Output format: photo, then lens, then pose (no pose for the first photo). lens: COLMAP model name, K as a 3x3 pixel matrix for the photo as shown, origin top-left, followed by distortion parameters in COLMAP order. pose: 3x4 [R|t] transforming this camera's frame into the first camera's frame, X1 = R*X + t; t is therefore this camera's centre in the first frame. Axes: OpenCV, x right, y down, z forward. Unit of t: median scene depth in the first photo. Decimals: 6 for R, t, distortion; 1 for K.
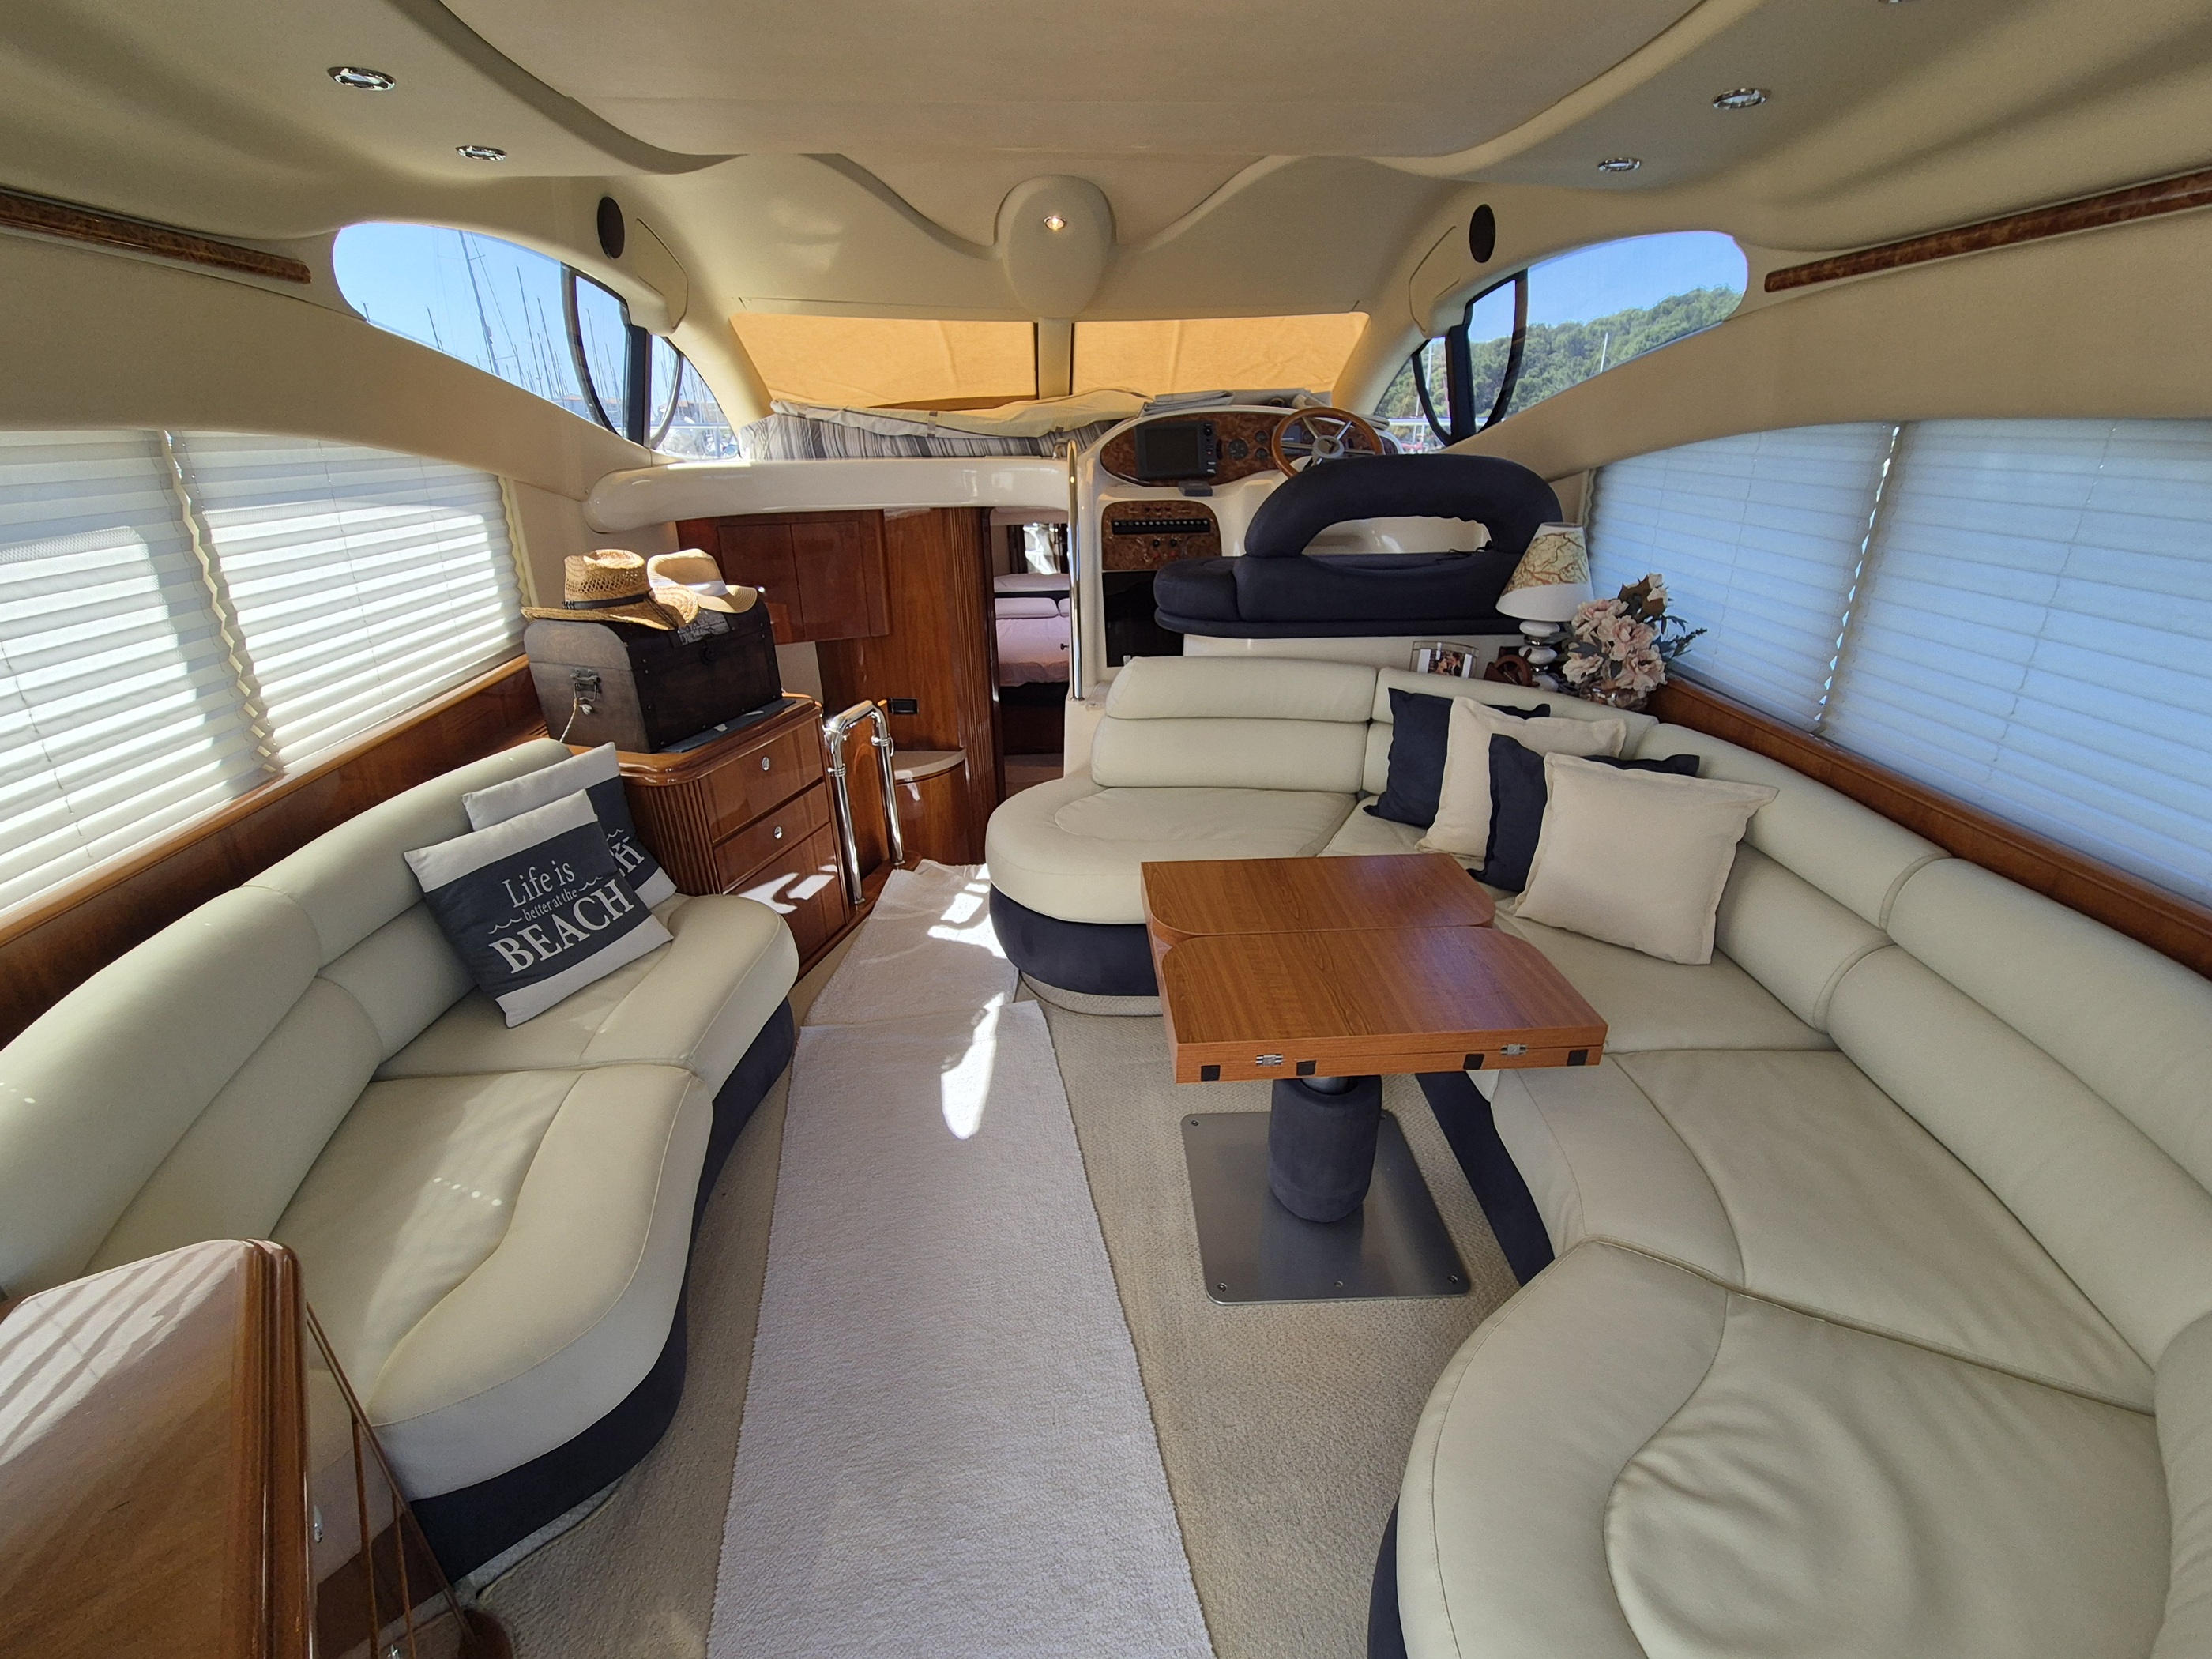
lens RADIAL K [[908.5, 0, 1109.2], [0, 908.5, 824.6], [0, 0, 1]] dist [0.002988, 0.000858]
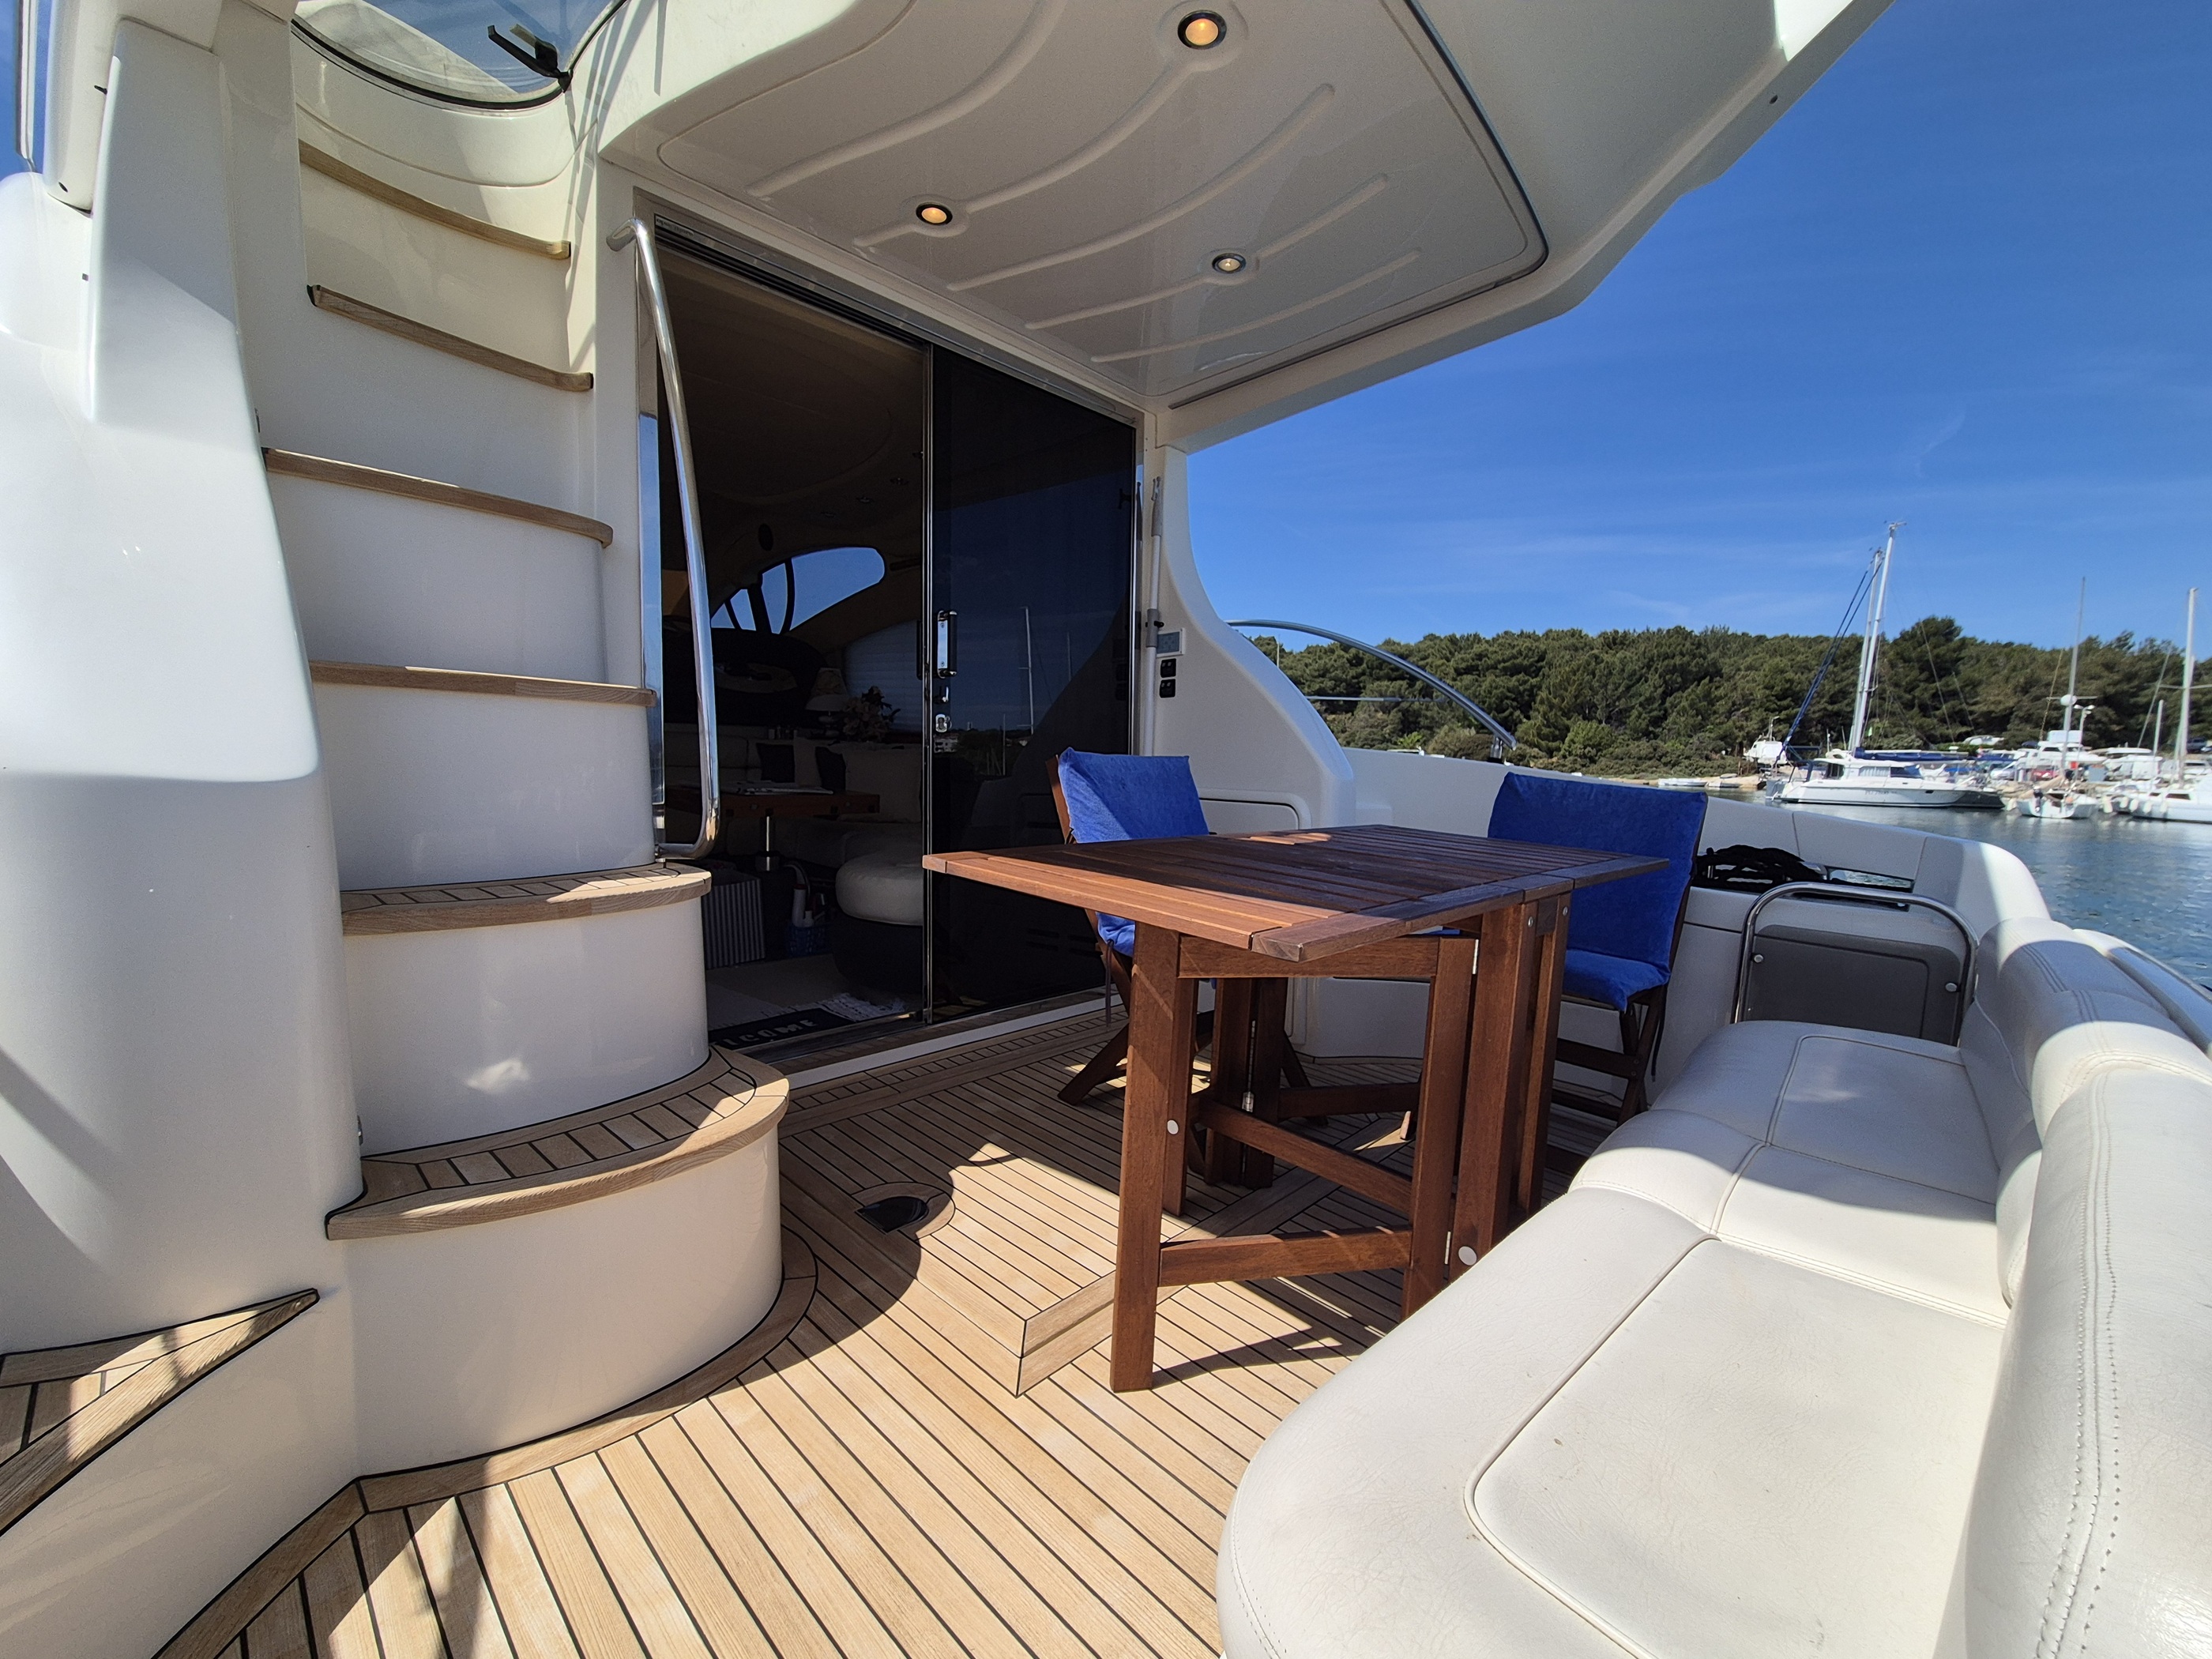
lens RADIAL K [[902.6, 0, 1105.3], [0, 902.6, 829.5], [0, 0, 1]] dist [0.007809, -0.003114]
pose [[0.742183, -0.030987, 0.669481, -0.410943], [0.226315, 0.951841, -0.206834, 0.572436], [-0.630830, 0.305022, 0.713453, -0.719056]]
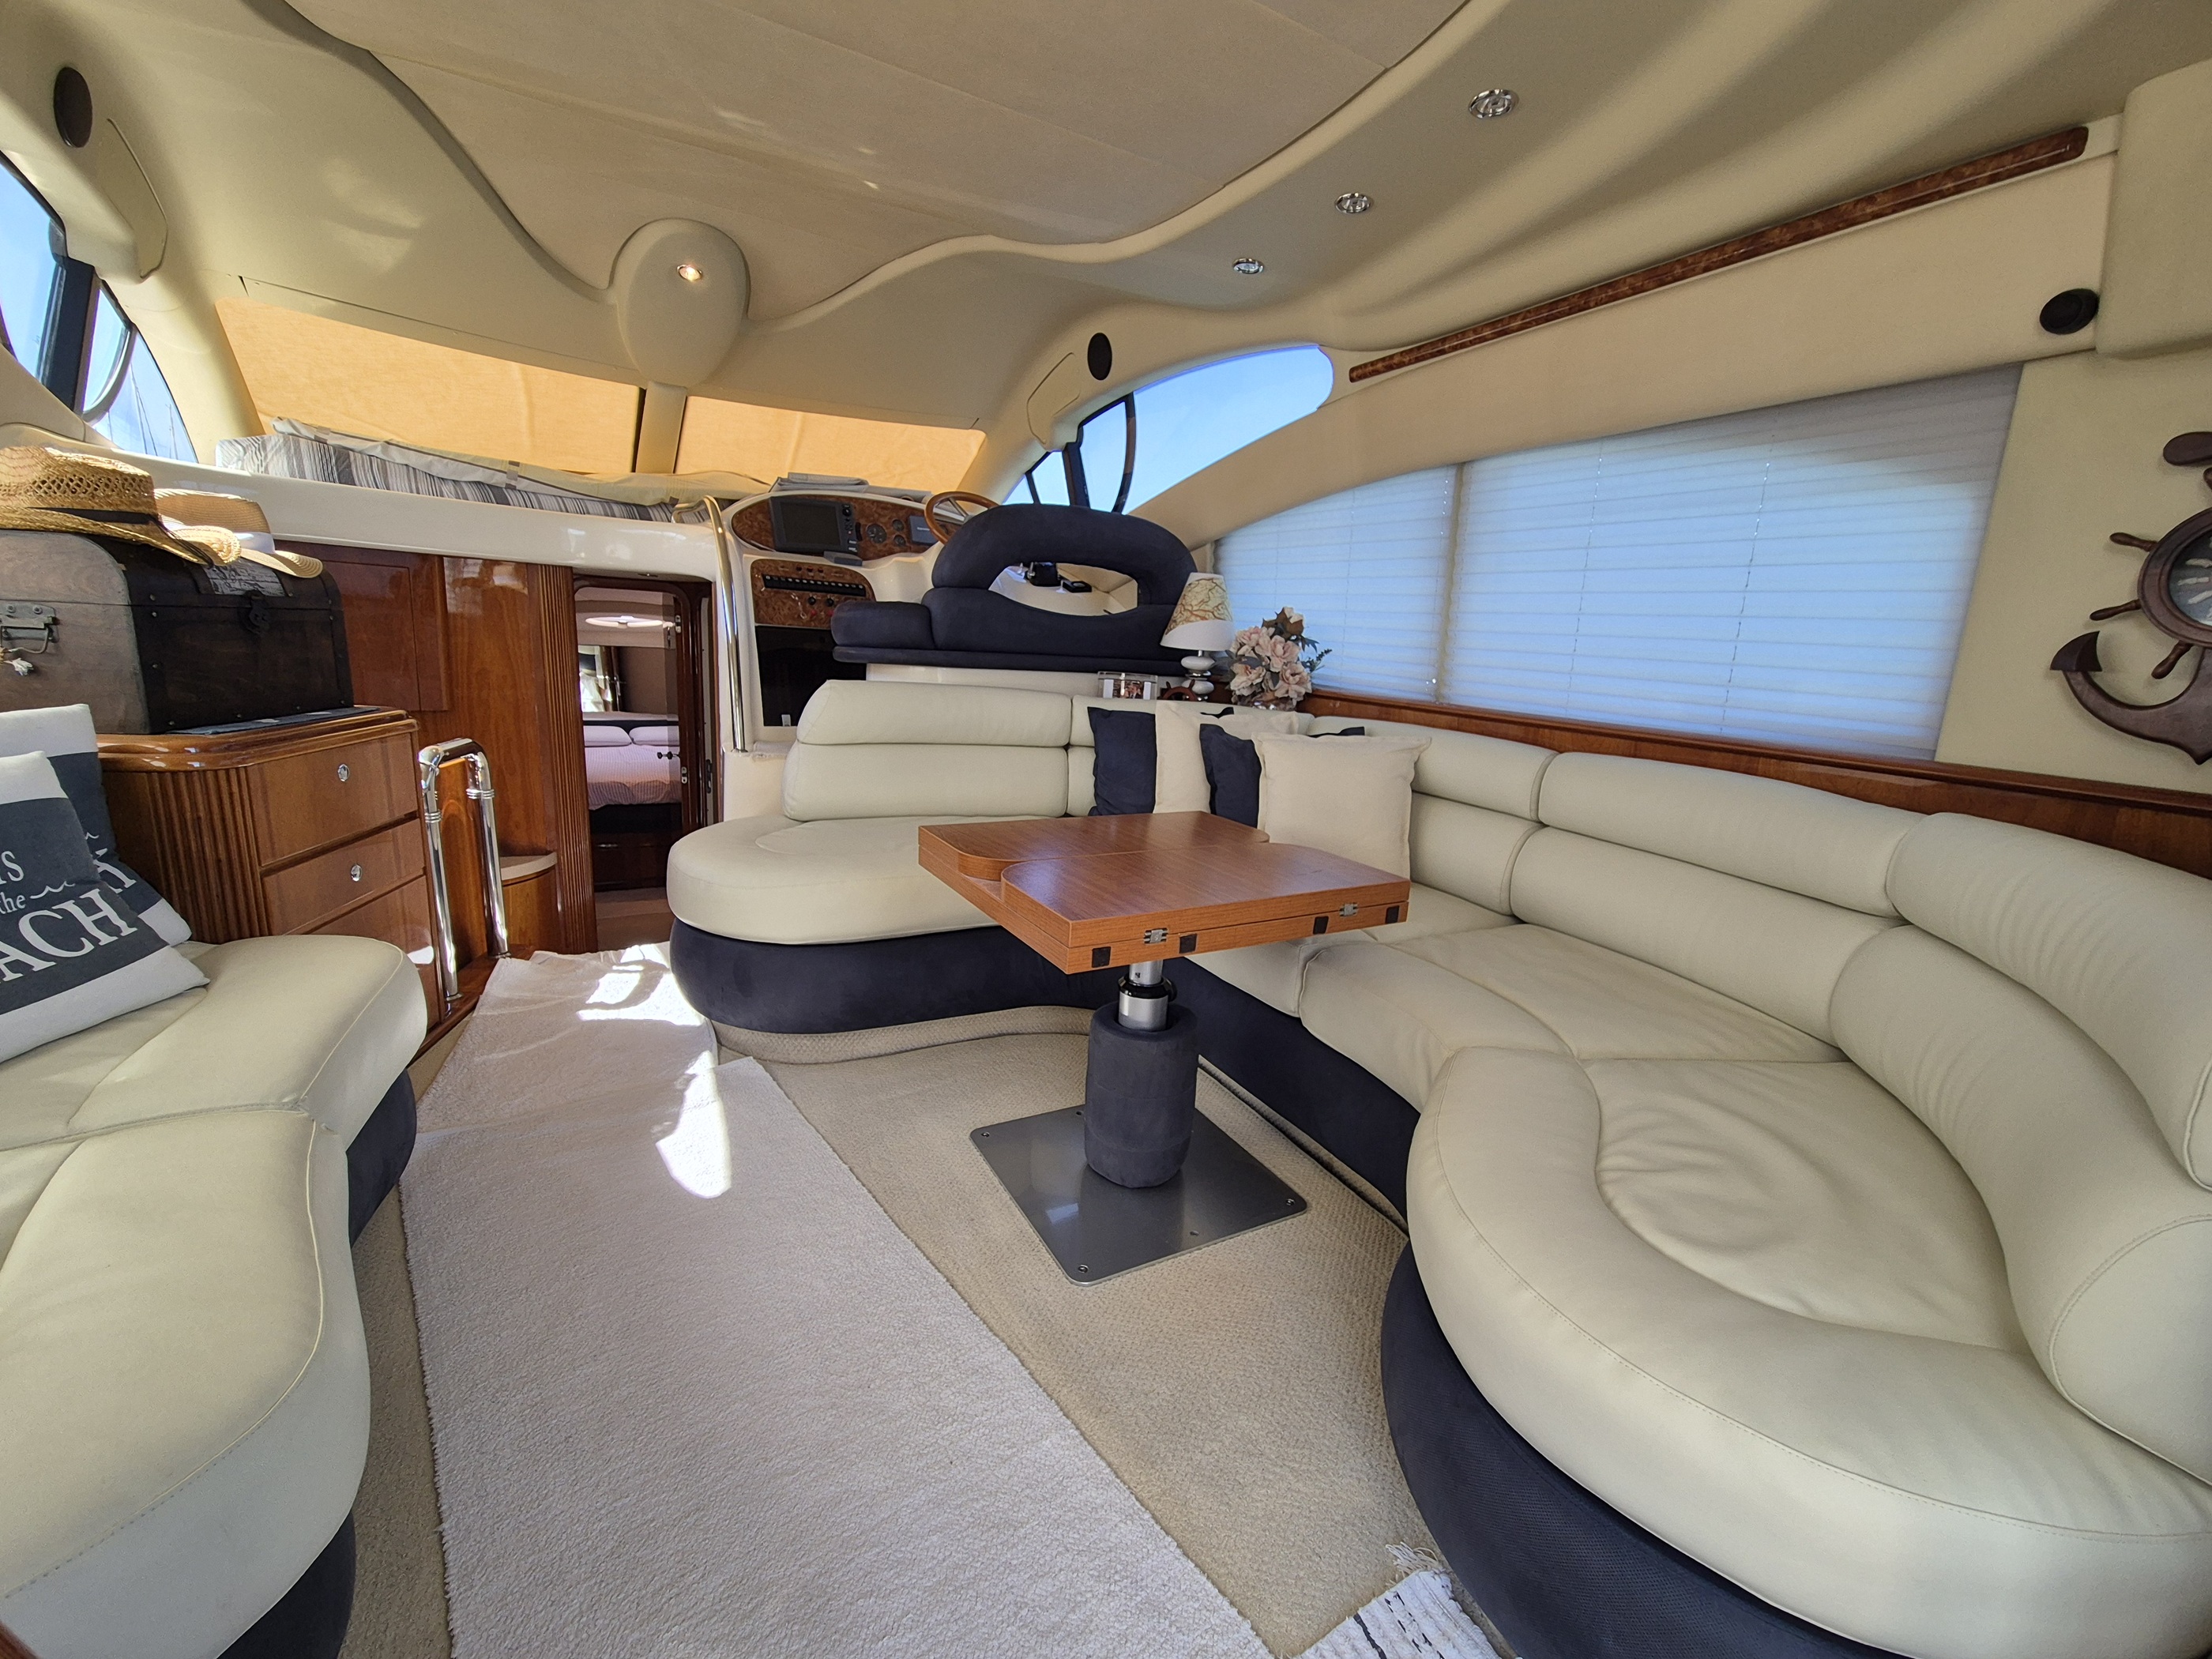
lens RADIAL K [[908.0, 0, 1108.6], [0, 908.0, 824.5], [0, 0, 1]] dist [0.001546, -0.000098]
pose [[0.888177, -0.034856, 0.458178, -0.164654], [0.123244, 0.978655, -0.164456, 0.164702], [-0.442666, 0.202534, 0.873514, 0.098767]]
